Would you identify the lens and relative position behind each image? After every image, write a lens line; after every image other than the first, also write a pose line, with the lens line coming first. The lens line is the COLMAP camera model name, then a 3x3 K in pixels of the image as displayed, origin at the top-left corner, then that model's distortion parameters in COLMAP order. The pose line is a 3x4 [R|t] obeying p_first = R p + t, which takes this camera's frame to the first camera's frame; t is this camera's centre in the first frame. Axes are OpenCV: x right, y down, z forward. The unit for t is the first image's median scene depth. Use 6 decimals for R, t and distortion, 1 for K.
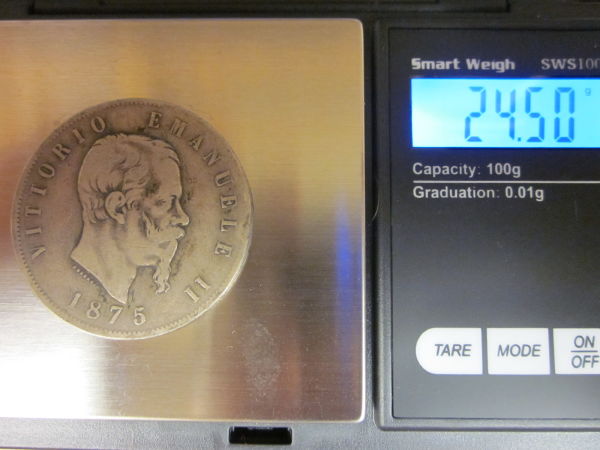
lens RADIAL K [[491.9, 0, 301.5], [0, 491.9, 221.9], [0, 0, 1]] dist [0.009852, -0.009102]
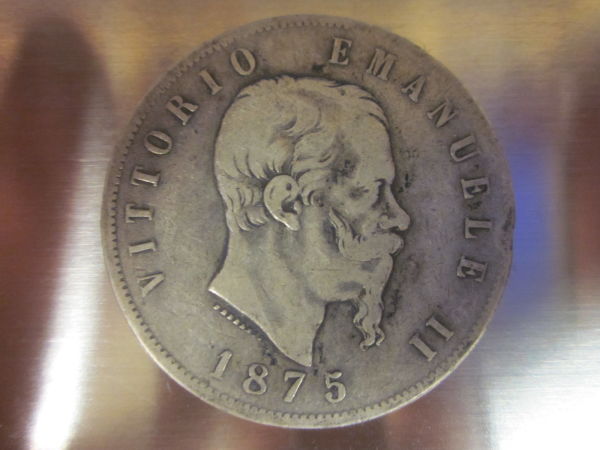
lens RADIAL K [[491.9, 0, 301.5], [0, 491.9, 223.4], [0, 0, 1]] dist [0.009852, -0.009102]
pose [[0.897819, -0.066052, -0.435383, -0.099871], [0.051155, 0.997637, -0.045863, 0.022000], [0.437383, 0.018905, 0.899077, 0.464548]]
